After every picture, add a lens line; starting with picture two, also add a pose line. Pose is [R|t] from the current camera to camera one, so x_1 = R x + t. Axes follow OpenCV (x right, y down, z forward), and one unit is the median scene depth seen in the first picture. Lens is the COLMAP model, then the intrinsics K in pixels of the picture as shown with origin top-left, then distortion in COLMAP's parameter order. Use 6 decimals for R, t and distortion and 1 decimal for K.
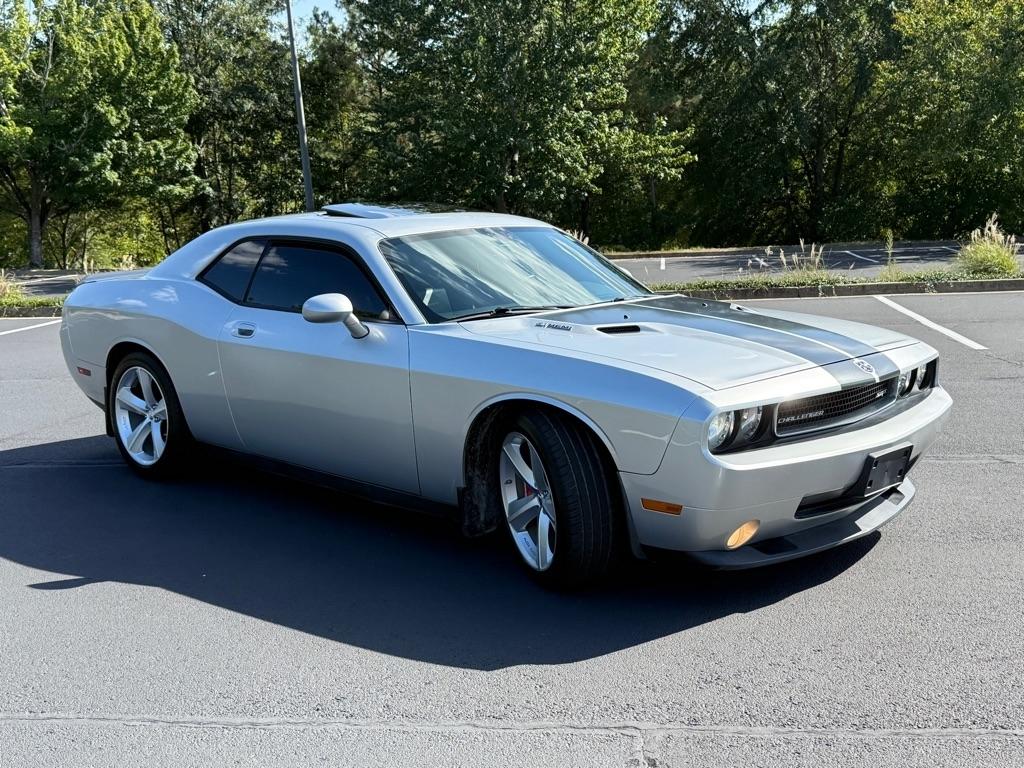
lens RADIAL K [[1175.9, 0, 512.0], [0, 1175.9, 384.0], [0, 0, 1]] dist [0.216498, -0.535989]
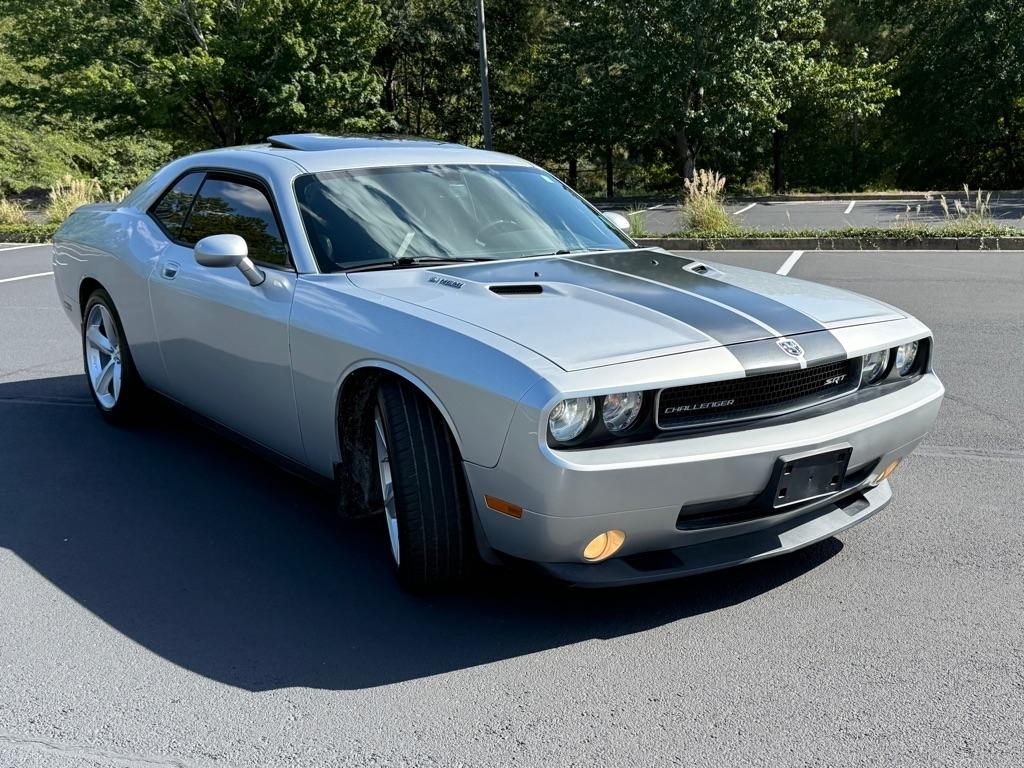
lens RADIAL K [[1175.9, 0, 512.0], [0, 1175.9, 384.0], [0, 0, 1]] dist [0.216498, -0.535989]
pose [[0.984259, 0.052427, -0.168776, 0.029032], [-0.043606, 0.997503, 0.055553, -0.003146], [0.171267, -0.047319, 0.984088, 0.020319]]
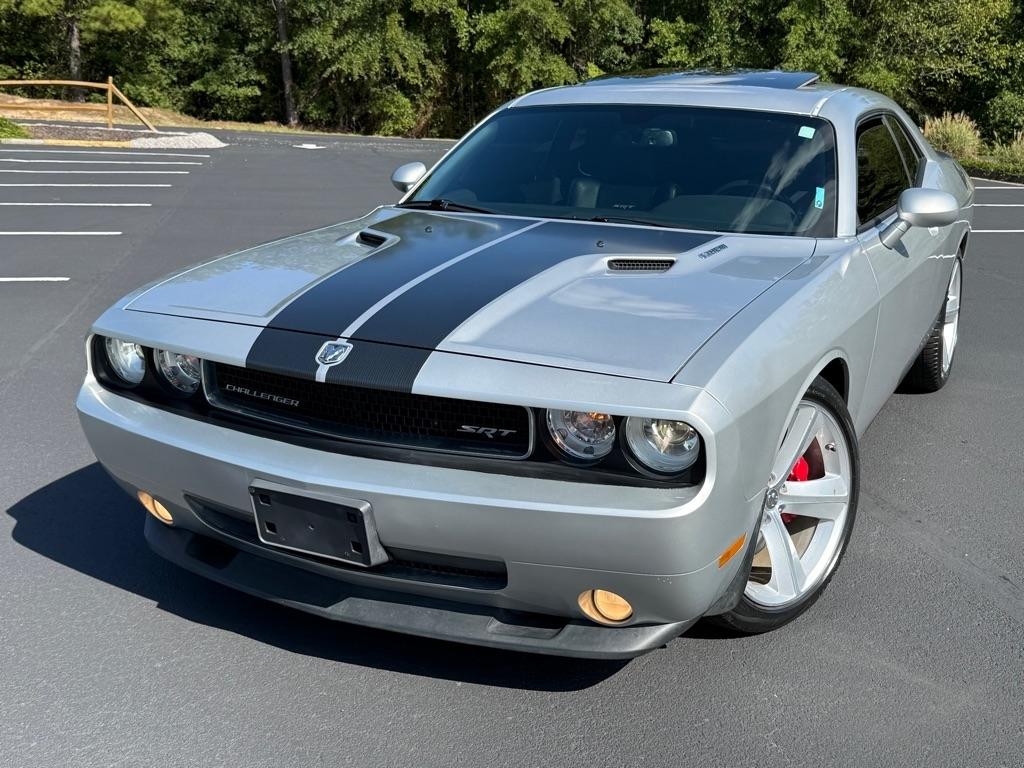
lens RADIAL K [[1175.9, 0, 512.0], [0, 1175.9, 384.0], [0, 0, 1]] dist [0.216498, -0.535989]
pose [[0.297179, 0.270627, -0.915667, 0.103415], [-0.178212, 0.957862, 0.225259, -0.017835], [0.938043, 0.096241, 0.332886, 0.104464]]
